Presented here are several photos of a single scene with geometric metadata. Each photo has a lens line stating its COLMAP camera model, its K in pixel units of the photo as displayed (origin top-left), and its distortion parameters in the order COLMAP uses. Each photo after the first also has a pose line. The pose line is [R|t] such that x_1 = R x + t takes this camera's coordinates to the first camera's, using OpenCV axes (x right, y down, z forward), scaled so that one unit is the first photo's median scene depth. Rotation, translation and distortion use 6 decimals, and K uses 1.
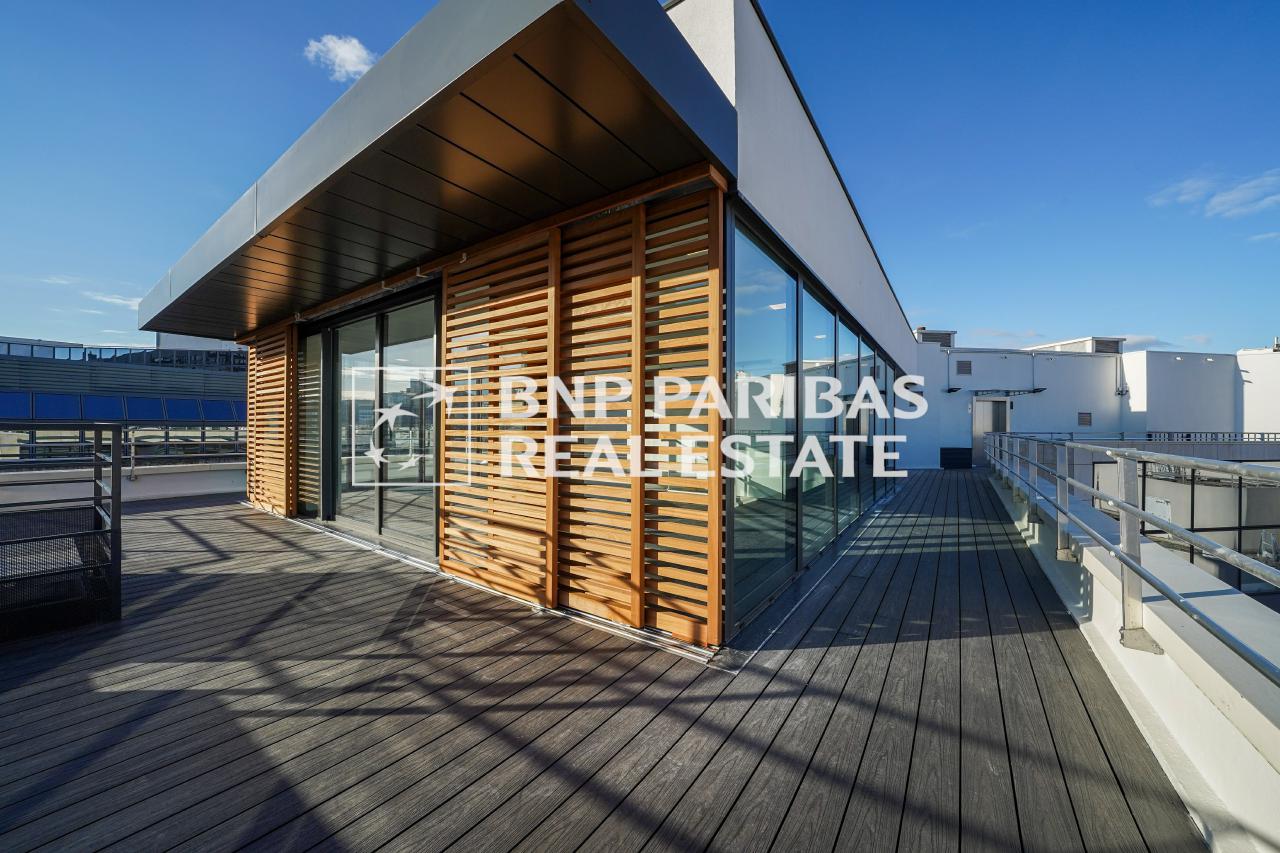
lens RADIAL K [[465.2, 0, 640.0], [0, 465.2, 426.5], [0, 0, 1]] dist [-0.001127, -0.000036]
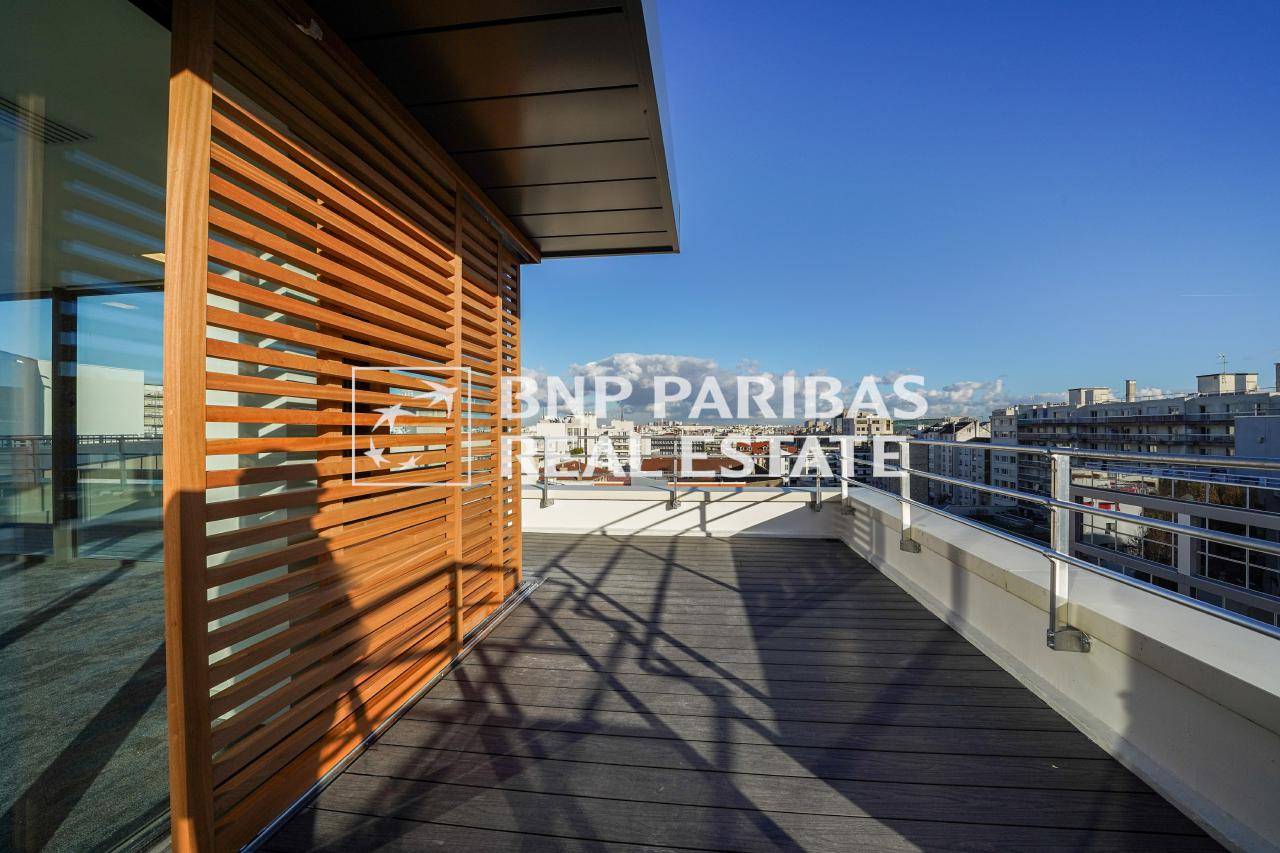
lens RADIAL K [[469.9, 0, 640.0], [0, 469.9, 426.5], [0, 0, 1]] dist [0.000121, 0.000007]
pose [[-0.479274, 0.015743, 0.877524, -1.483821], [0.002983, 0.999863, -0.016309, 0.022430], [-0.877660, -0.005199, -0.479255, 1.571682]]
